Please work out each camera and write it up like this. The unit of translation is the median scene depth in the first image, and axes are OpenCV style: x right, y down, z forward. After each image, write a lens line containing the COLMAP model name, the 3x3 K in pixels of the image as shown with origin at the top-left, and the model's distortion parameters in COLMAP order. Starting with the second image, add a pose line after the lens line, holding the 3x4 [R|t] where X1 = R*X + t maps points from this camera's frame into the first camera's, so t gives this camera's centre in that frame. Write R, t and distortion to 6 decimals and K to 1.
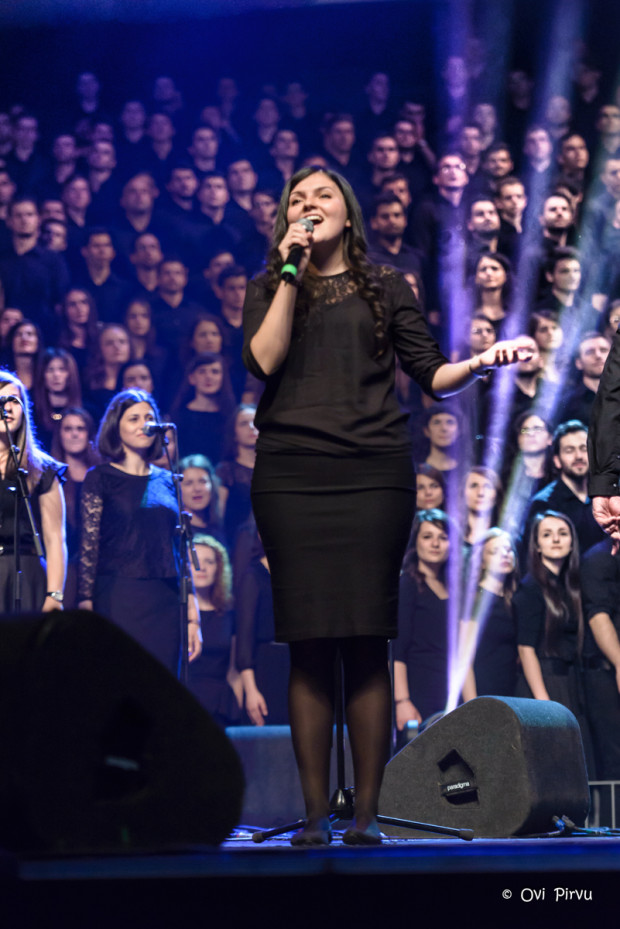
lens RADIAL K [[2937.7, 0, 310.0], [0, 2937.7, 464.5], [0, 0, 1]] dist [-0.365082, -1.856745]
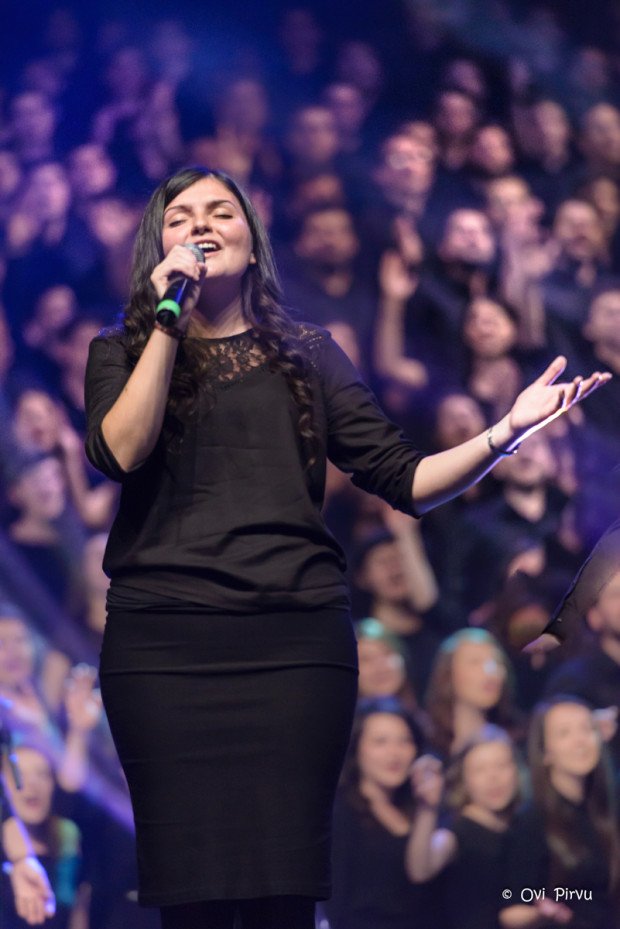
lens RADIAL K [[5481.4, 0, 310.0], [0, 5481.4, 464.5], [0, 0, 1]] dist [-0.564350, -22.696172]
pose [[0.999878, -0.000777, 0.015588, 0.006178], [0.001225, 0.999584, -0.028809, -0.001355], [-0.015559, 0.028824, 0.999463, -0.185644]]
